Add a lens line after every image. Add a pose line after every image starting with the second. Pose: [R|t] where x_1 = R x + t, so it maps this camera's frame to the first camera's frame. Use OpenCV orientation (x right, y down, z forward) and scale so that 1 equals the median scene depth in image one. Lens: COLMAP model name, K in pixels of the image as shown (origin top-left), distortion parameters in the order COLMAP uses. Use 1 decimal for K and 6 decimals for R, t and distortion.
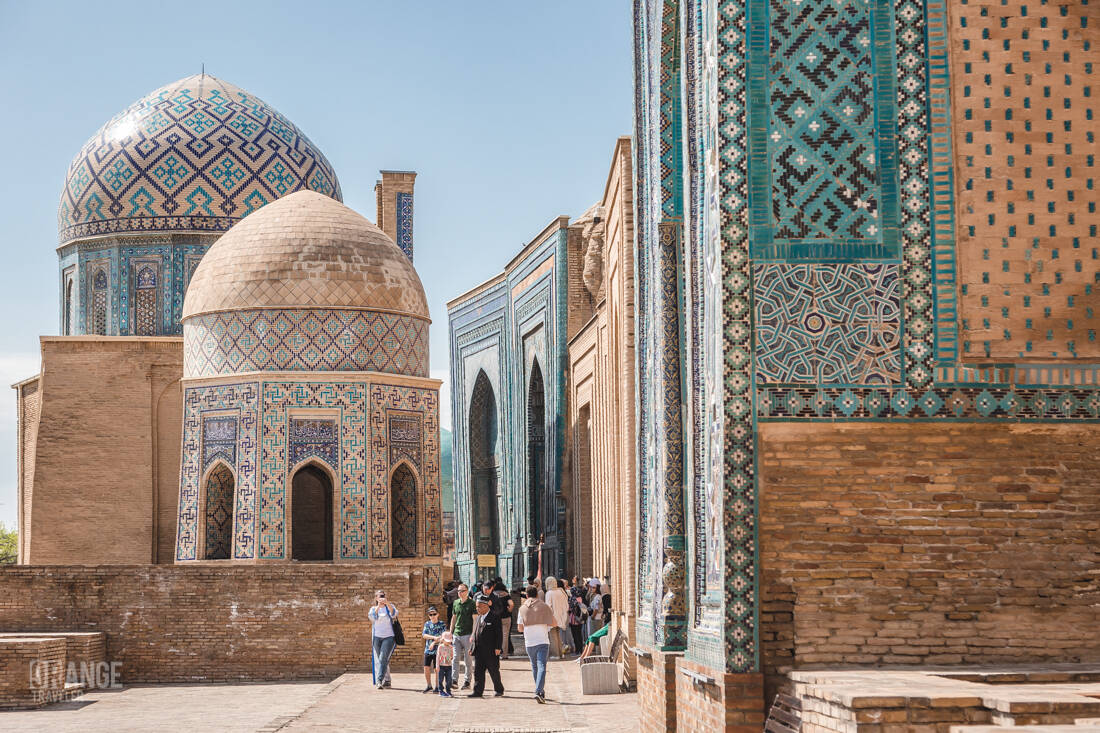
lens RADIAL K [[2306.7, 0, 550.0], [0, 2306.7, 366.5], [0, 0, 1]] dist [-0.075096, 0.160949]
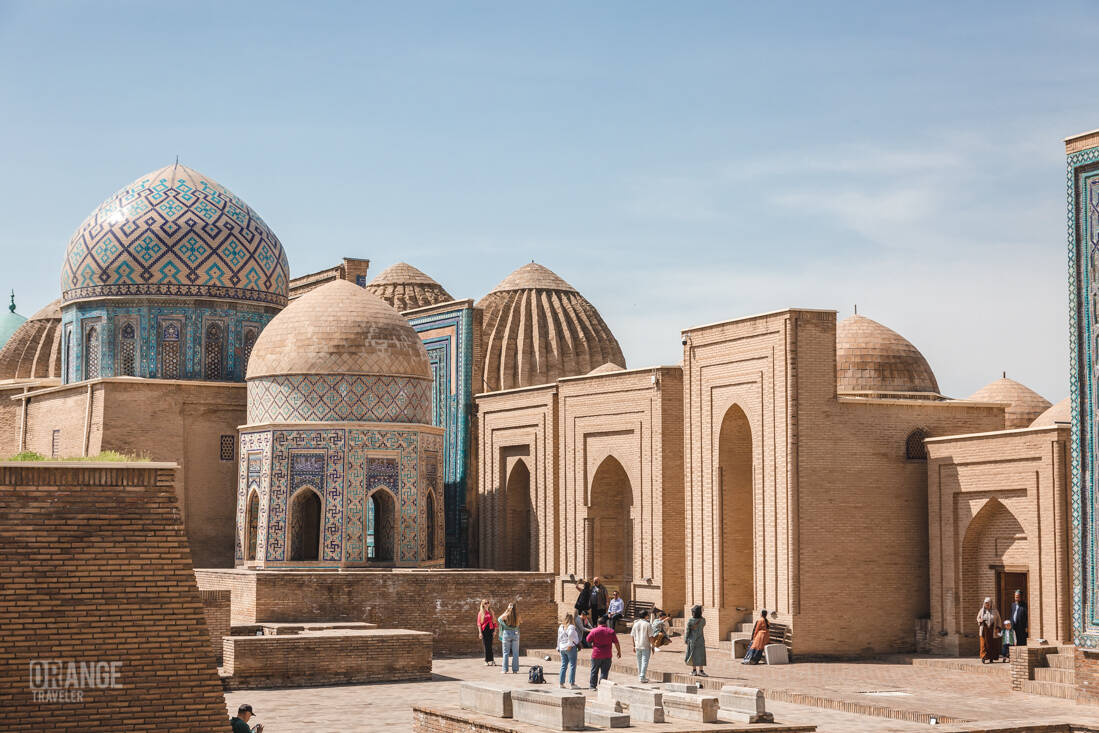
lens RADIAL K [[2304.6, 0, 549.5], [0, 2304.6, 366.5], [0, 0, 1]] dist [-0.075096, 0.160949]
pose [[0.908306, 0.038867, 0.416496, -0.567168], [-0.051002, 0.998536, 0.018044, -0.058958], [-0.415184, -0.037632, 0.908959, -0.261952]]
